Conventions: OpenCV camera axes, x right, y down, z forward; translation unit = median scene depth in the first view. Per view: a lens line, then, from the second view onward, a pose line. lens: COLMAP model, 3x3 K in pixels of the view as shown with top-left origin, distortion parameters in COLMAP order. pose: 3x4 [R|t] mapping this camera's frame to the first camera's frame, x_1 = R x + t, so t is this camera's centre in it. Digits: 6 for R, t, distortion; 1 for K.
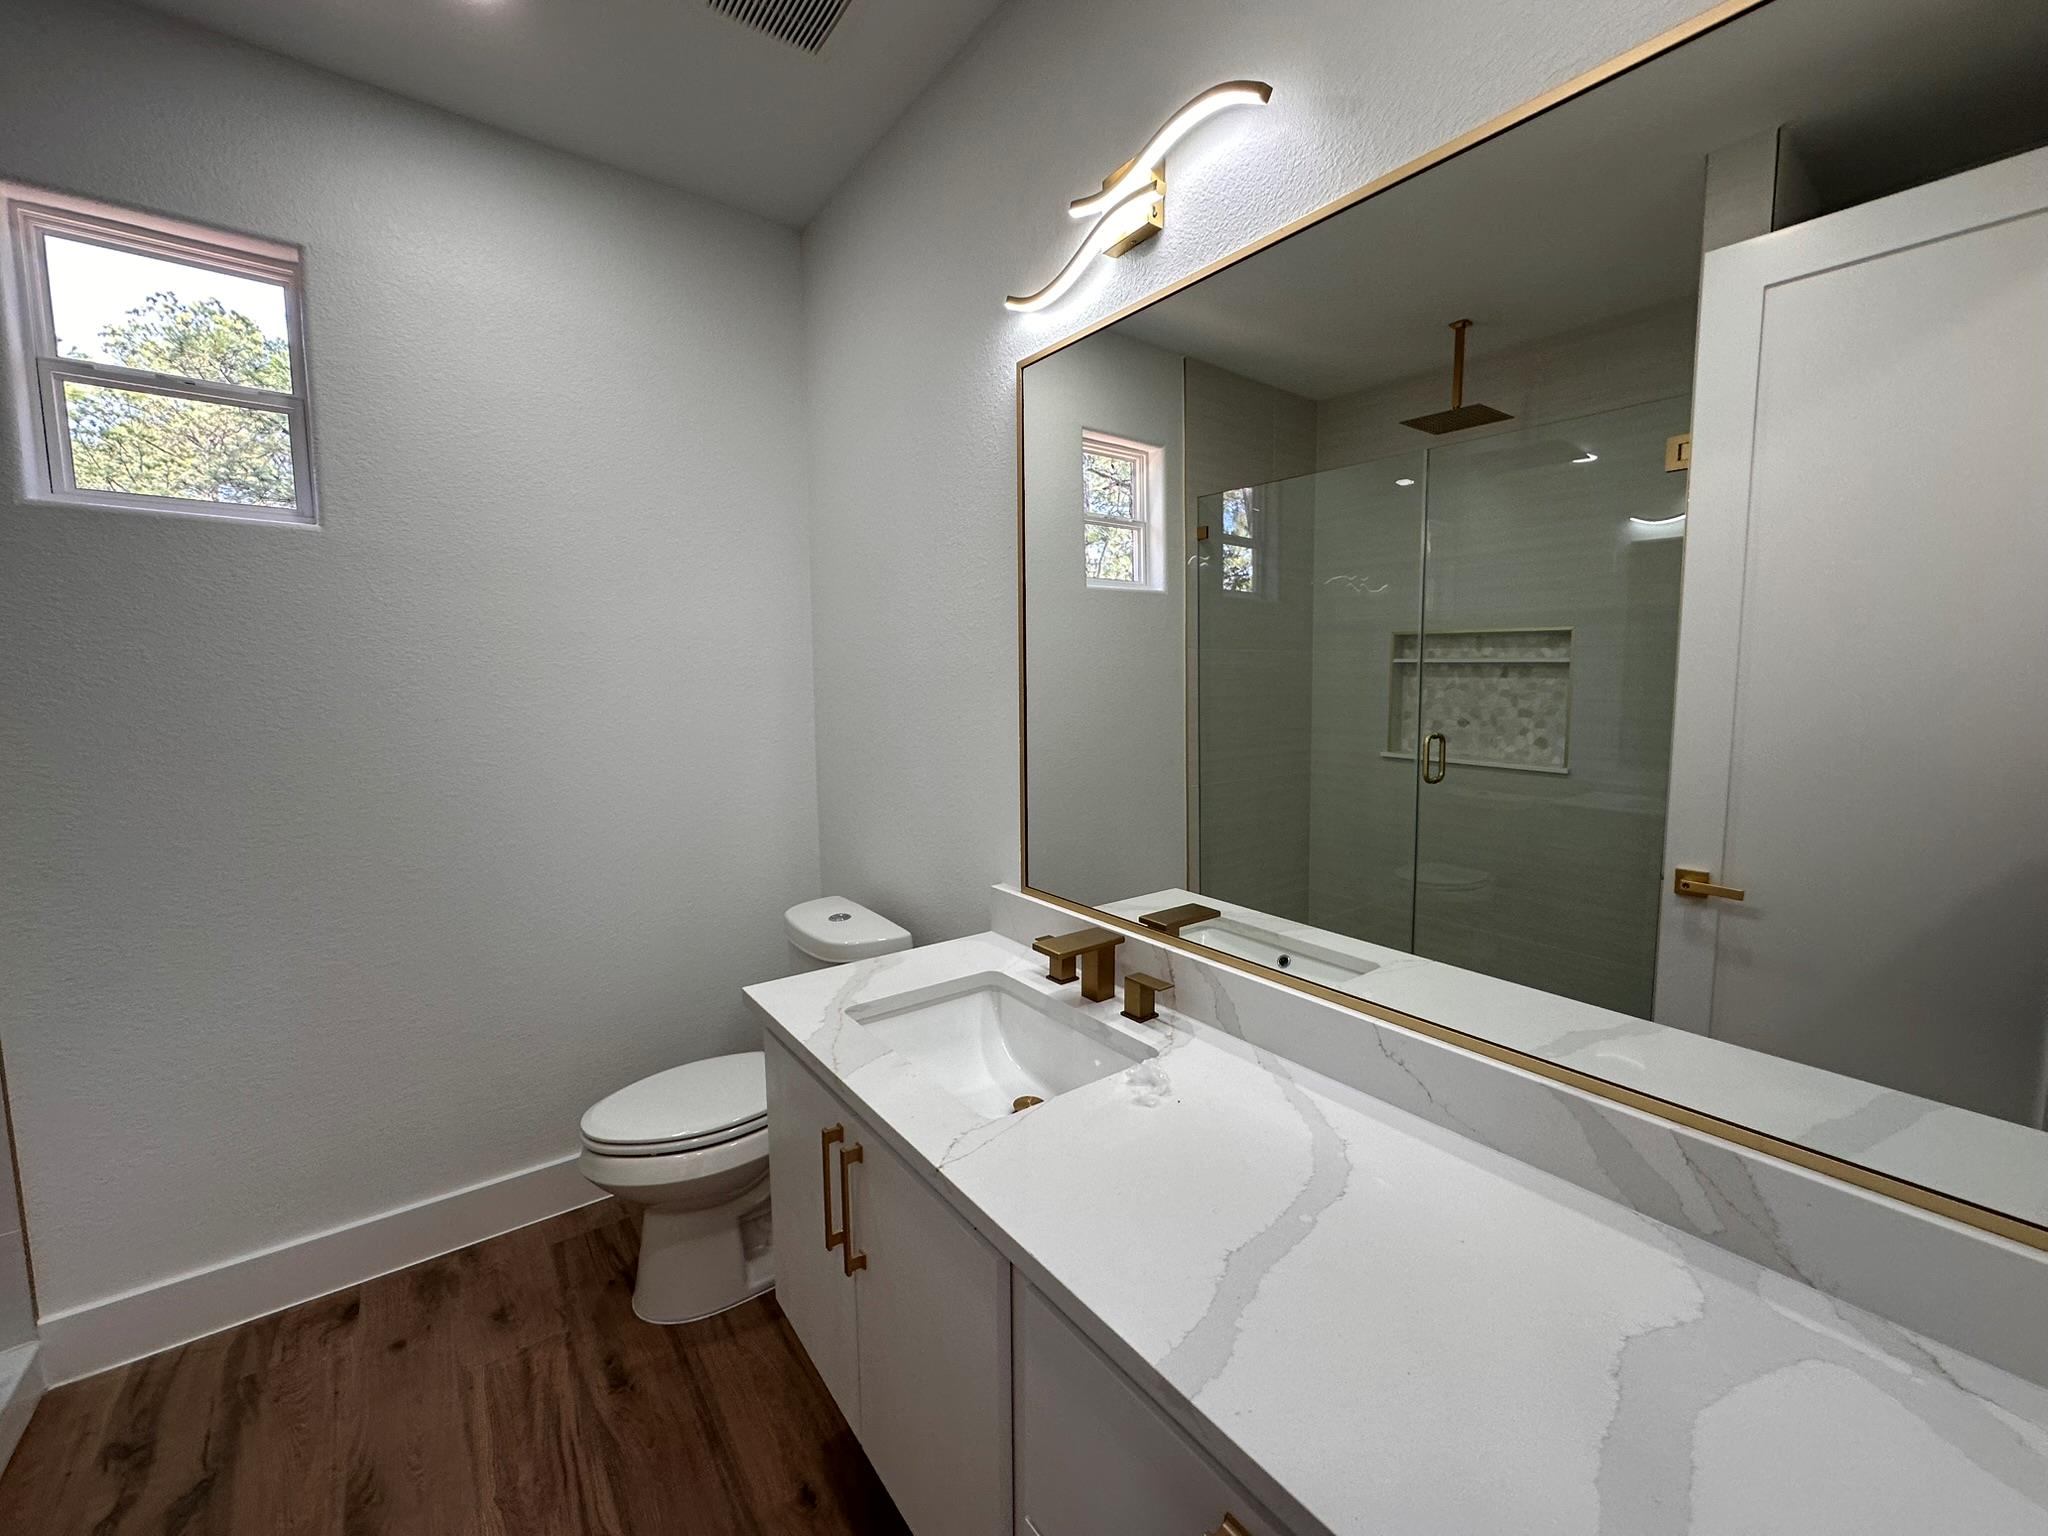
lens RADIAL K [[817.8, 0, 1023.1], [0, 817.8, 768.2], [0, 0, 1]] dist [-0.004700, 0.000866]
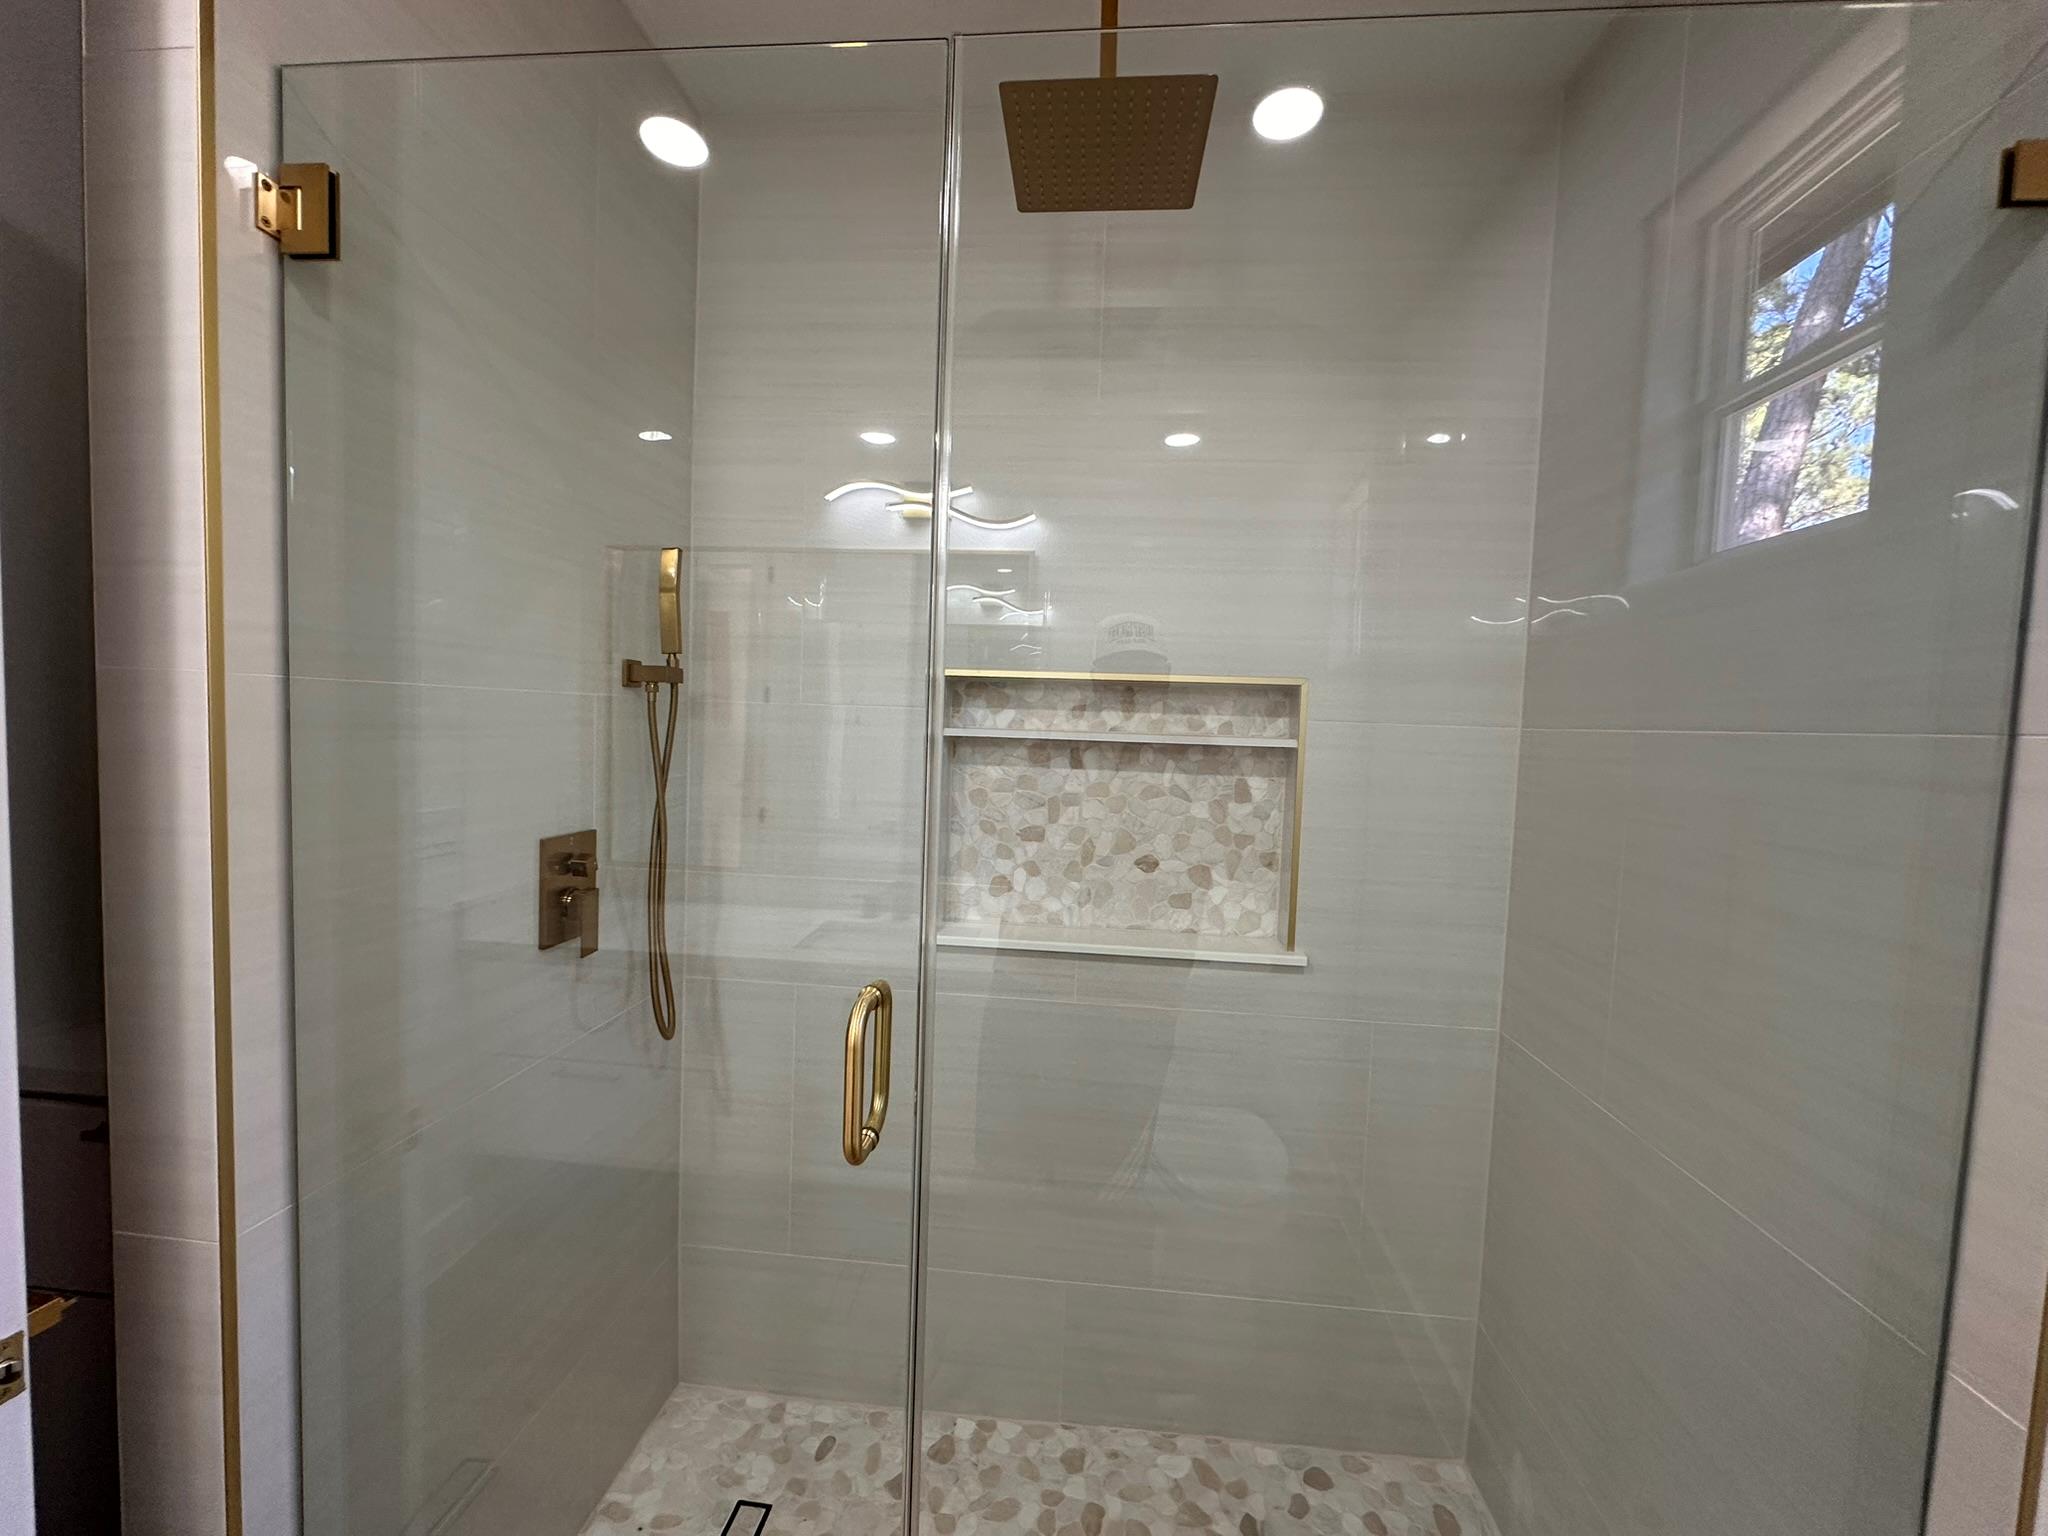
lens RADIAL K [[817.8, 0, 1023.1], [0, 817.8, 768.2], [0, 0, 1]] dist [-0.004700, 0.000866]
pose [[0.493410, -0.003399, 0.869790, 0.119838], [0.068216, 0.997063, -0.034800, -0.103942], [-0.867118, 0.076504, 0.492193, 0.840844]]
